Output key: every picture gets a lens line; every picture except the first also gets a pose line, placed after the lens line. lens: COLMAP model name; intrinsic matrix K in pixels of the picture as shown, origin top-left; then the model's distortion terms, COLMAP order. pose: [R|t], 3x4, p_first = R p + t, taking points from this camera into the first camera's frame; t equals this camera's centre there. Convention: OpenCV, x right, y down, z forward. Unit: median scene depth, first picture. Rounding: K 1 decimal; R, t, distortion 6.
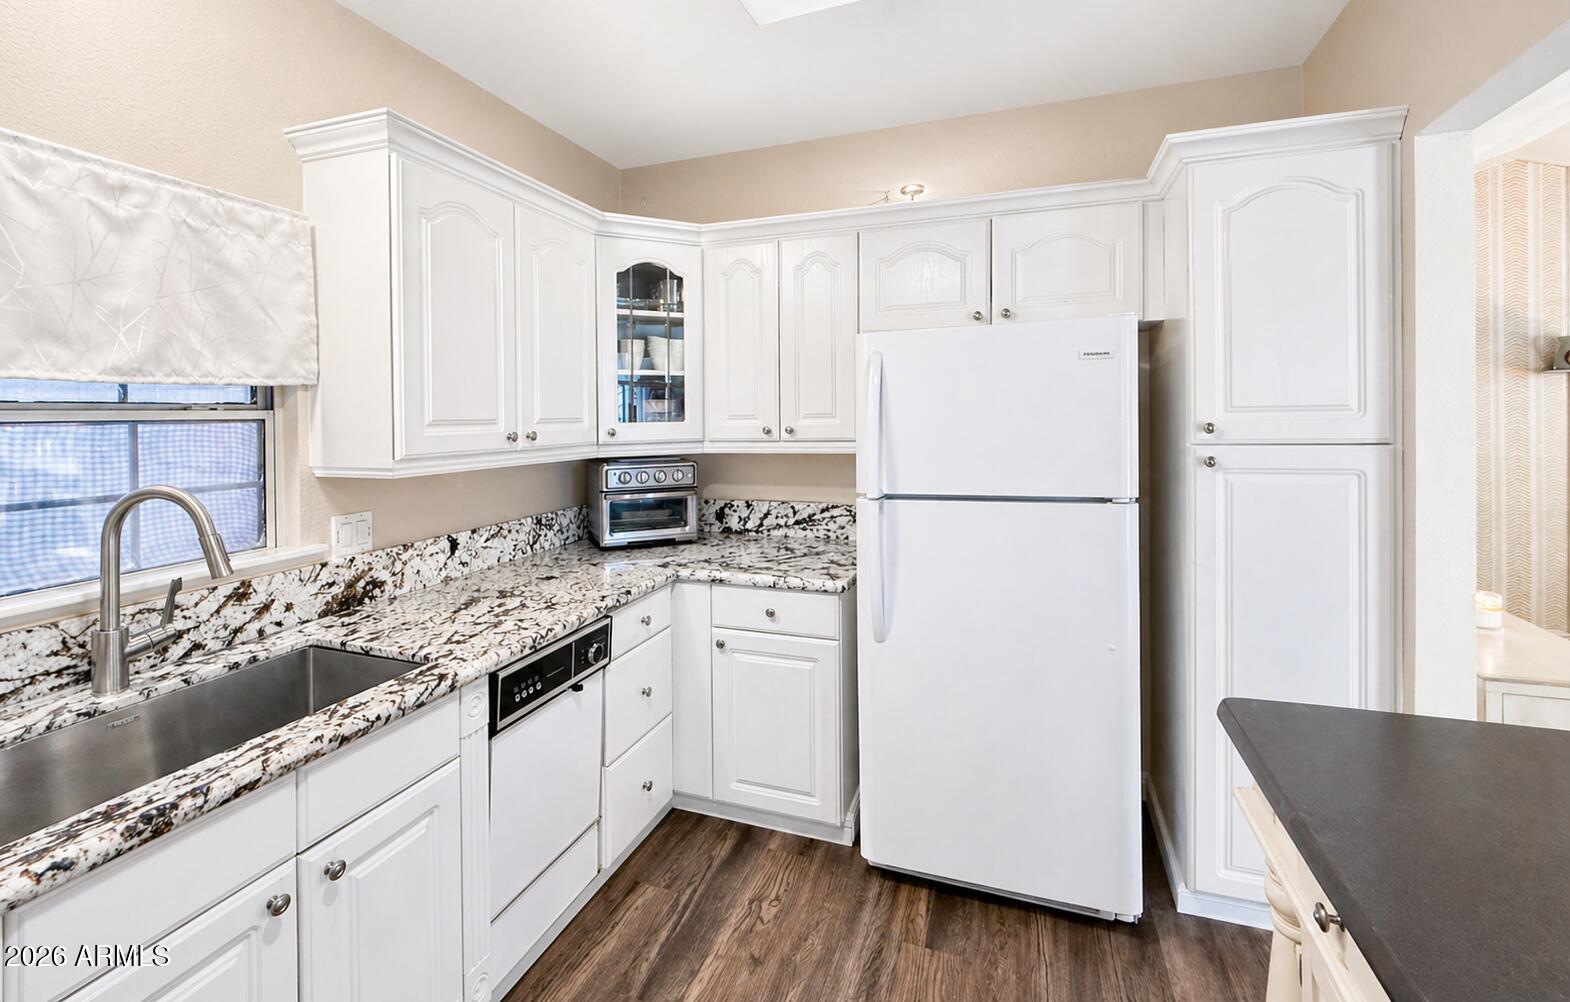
lens RADIAL K [[654.4, 0, 785.1], [0, 654.4, 412.8], [0, 0, 1]] dist [0.000664, 0.000065]
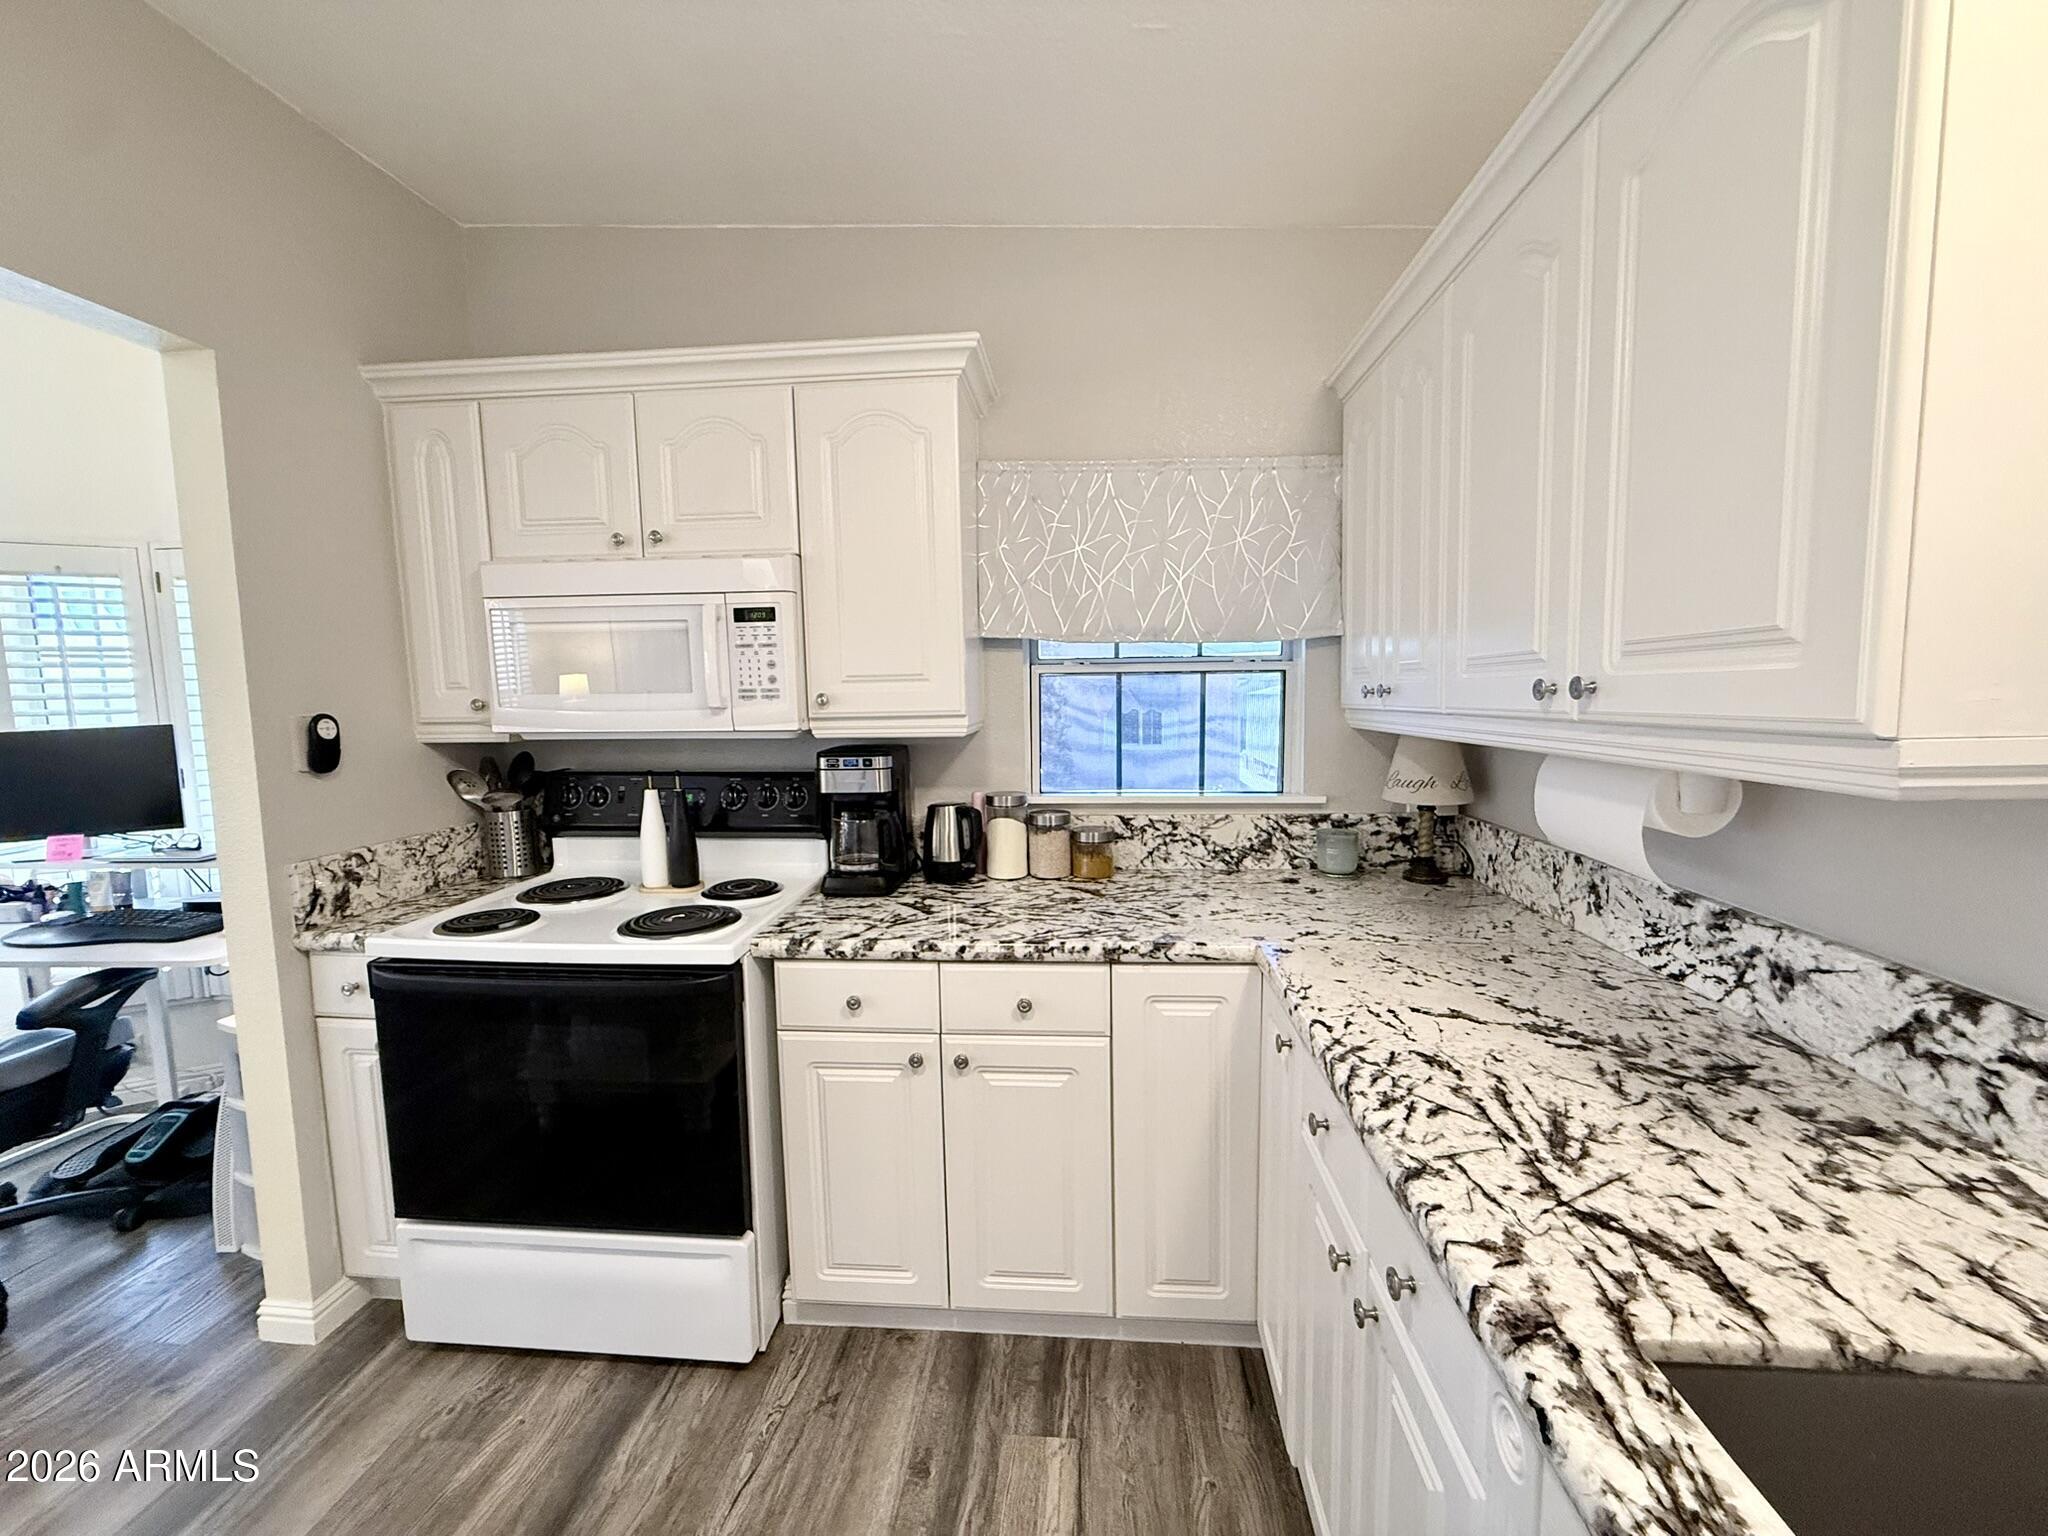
lens RADIAL K [[815.5, 0, 1025.4], [0, 815.5, 763.2], [0, 0, 1]] dist [0.000882, 0.000158]
pose [[-0.970080, 0.053303, -0.236863, -0.257305], [0.030996, 0.994809, 0.096925, 0.027278], [0.240800, 0.086683, -0.966696, 0.708181]]
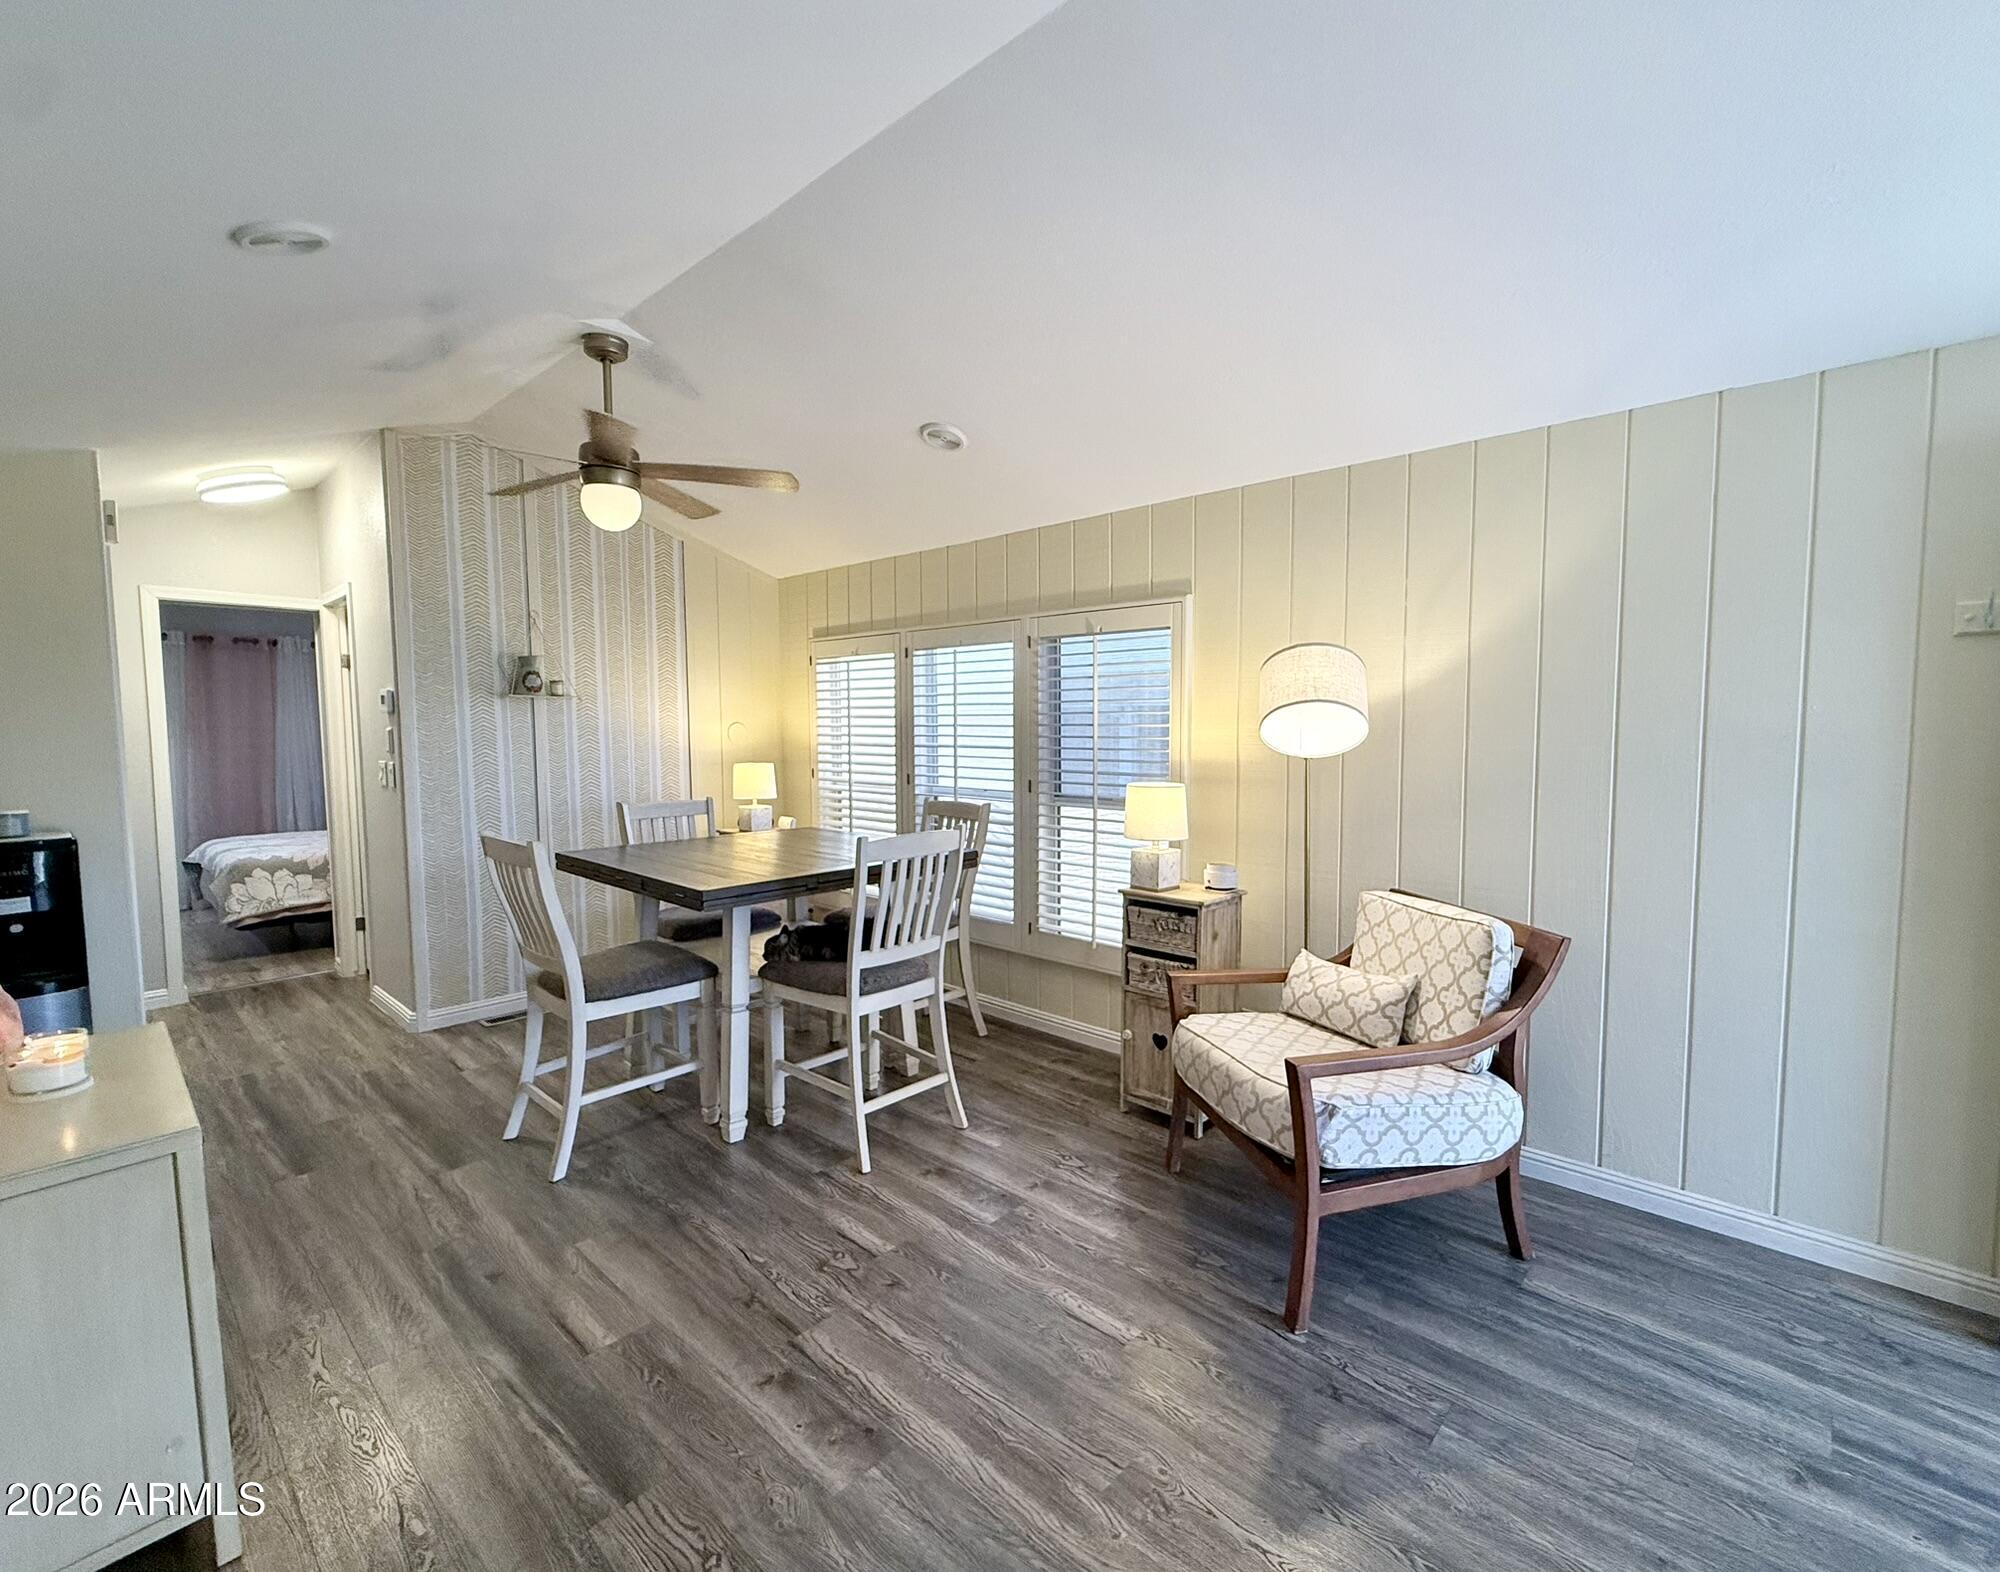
lens RADIAL K [[871.7, 0, 1038.9], [0, 871.7, 787.4], [0, 0, 1]] dist [-0.001436, -0.000033]
pose [[0.375111, -0.049478, 0.925658, 0.685267], [0.002869, 0.998632, 0.052216, 0.000987], [-0.926975, -0.016931, 0.374740, -0.229323]]
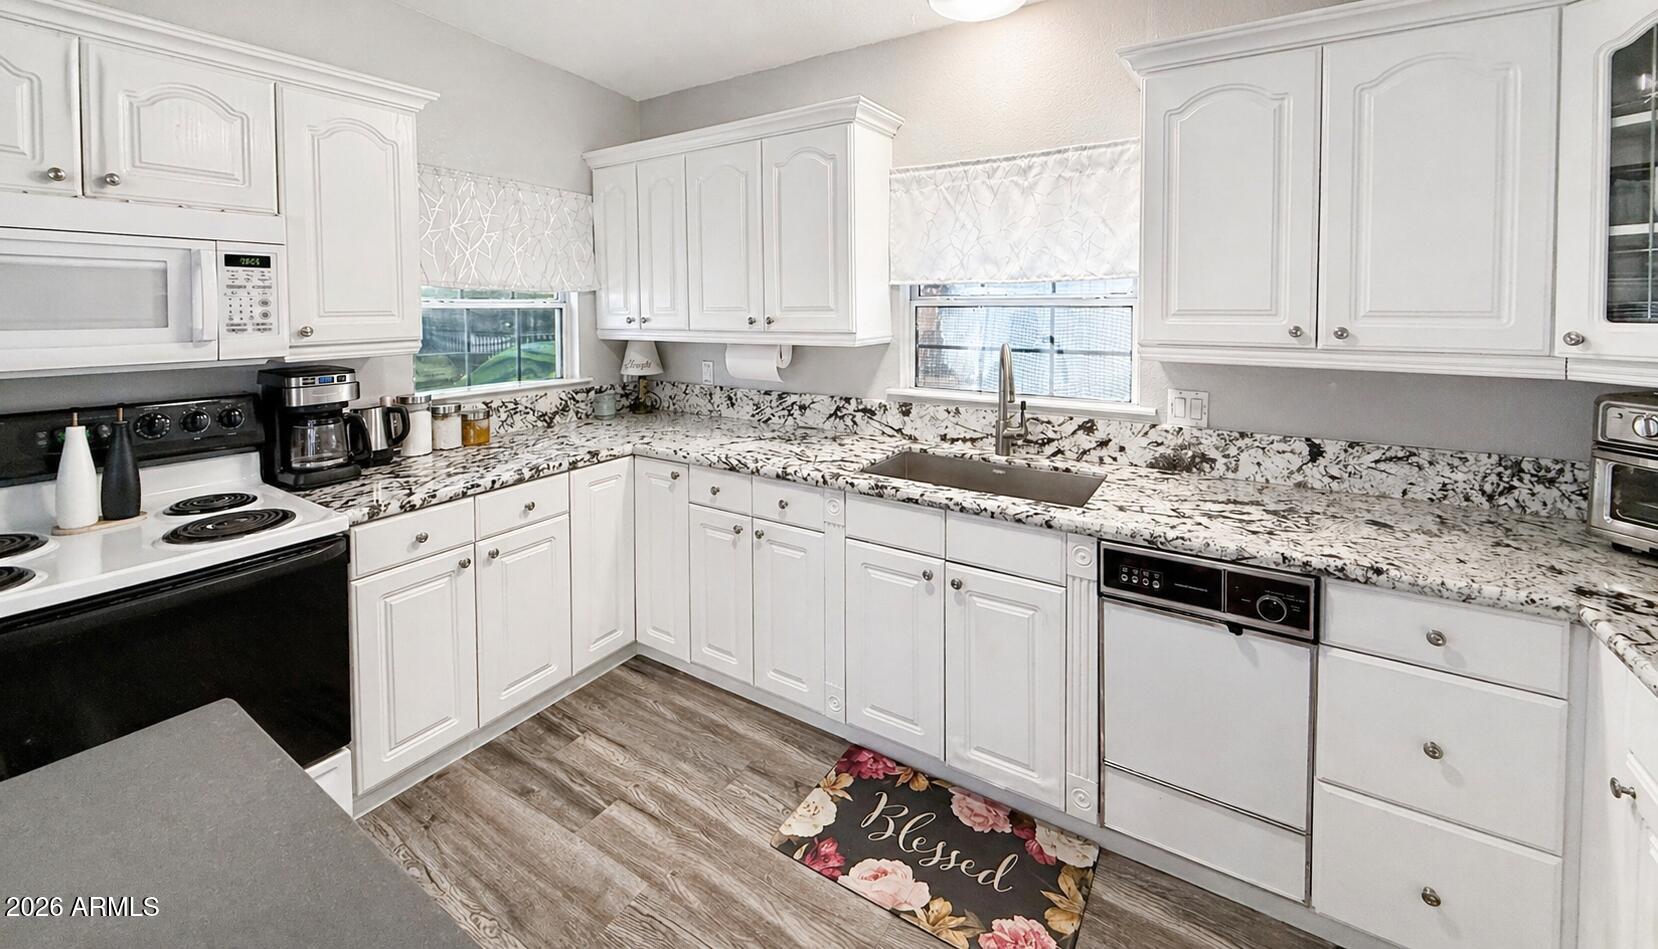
lens RADIAL K [[661.3, 0, 819.9], [0, 661.3, 328.1], [0, 0, 1]] dist [0.010433, -0.000093]
pose [[-0.230129, 0.051948, -0.971773, 0.624677], [0.006050, 0.998631, 0.051951, -0.017164], [0.973141, 0.006076, -0.230129, 0.678898]]
